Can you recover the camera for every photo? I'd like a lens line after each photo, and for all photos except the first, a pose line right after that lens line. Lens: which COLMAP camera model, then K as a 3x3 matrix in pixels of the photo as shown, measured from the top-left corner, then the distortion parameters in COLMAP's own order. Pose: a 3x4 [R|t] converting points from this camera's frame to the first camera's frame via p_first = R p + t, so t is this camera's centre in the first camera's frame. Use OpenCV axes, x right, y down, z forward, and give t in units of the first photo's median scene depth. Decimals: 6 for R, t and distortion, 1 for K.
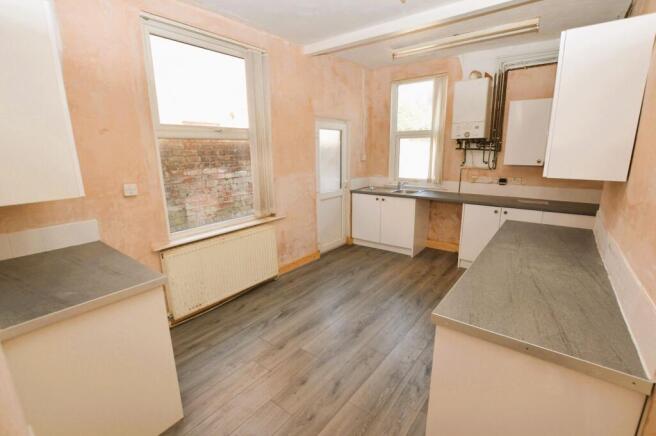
lens RADIAL K [[298.9, 0, 328.7], [0, 298.9, 220.2], [0, 0, 1]] dist [-0.027923, -0.000466]
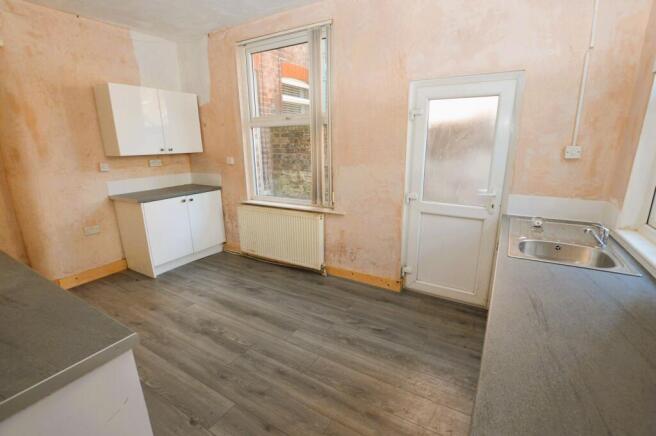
lens RADIAL K [[298.9, 0, 332.9], [0, 298.9, 220.0], [0, 0, 1]] dist [-0.027923, -0.000466]
pose [[0.129174, 0.263249, -0.956041, 0.764825], [-0.220714, 0.947566, 0.231094, -0.213247], [0.966747, 0.181161, 0.180504, 0.937688]]
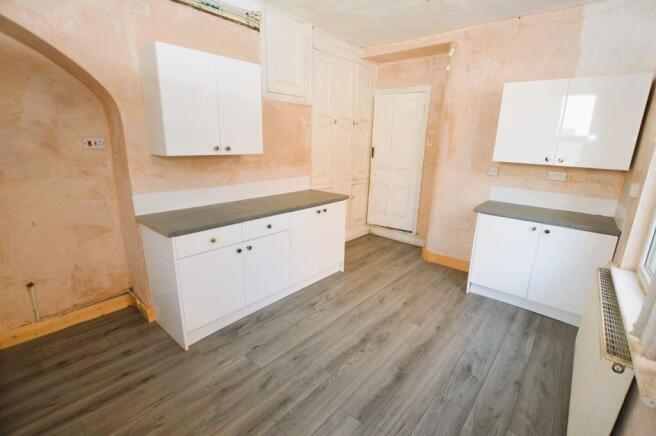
lens RADIAL K [[298.9, 0, 329.2], [0, 298.9, 218.8], [0, 0, 1]] dist [-0.027923, -0.000466]
pose [[-0.998765, -0.024638, 0.043134, 0.145645], [-0.001395, 0.881894, 0.471446, -0.312631], [-0.049656, 0.470804, -0.880839, 1.325482]]
